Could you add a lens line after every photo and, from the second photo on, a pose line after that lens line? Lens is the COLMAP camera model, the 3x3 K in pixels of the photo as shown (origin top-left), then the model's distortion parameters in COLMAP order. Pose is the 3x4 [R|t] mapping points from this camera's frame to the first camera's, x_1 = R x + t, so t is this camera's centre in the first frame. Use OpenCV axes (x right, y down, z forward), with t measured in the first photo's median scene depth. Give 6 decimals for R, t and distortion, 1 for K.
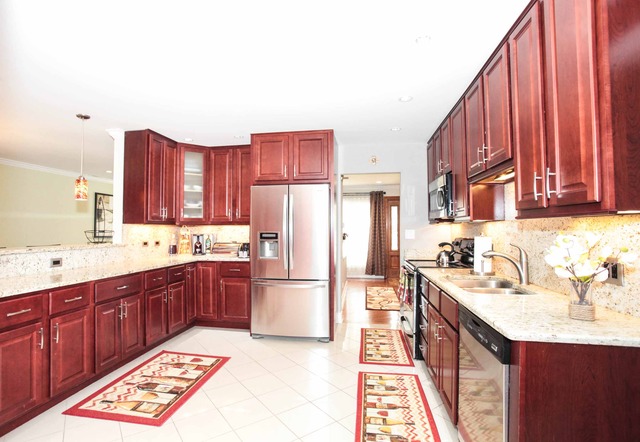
lens RADIAL K [[325.0, 0, 300.0], [0, 325.0, 222.3], [0, 0, 1]] dist [-0.022389, 0.000361]
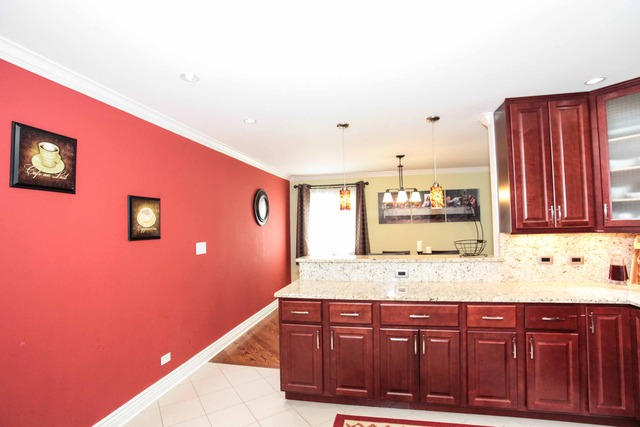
lens RADIAL K [[311.0, 0, 322.1], [0, 311.0, 216.2], [0, 0, 1]] dist [-0.081782, 0.035736]
pose [[-0.011927, -0.030477, -0.999464, 0.188036], [0.042104, 0.998634, -0.030954, -0.029748], [0.999042, -0.042450, -0.010628, 0.602089]]
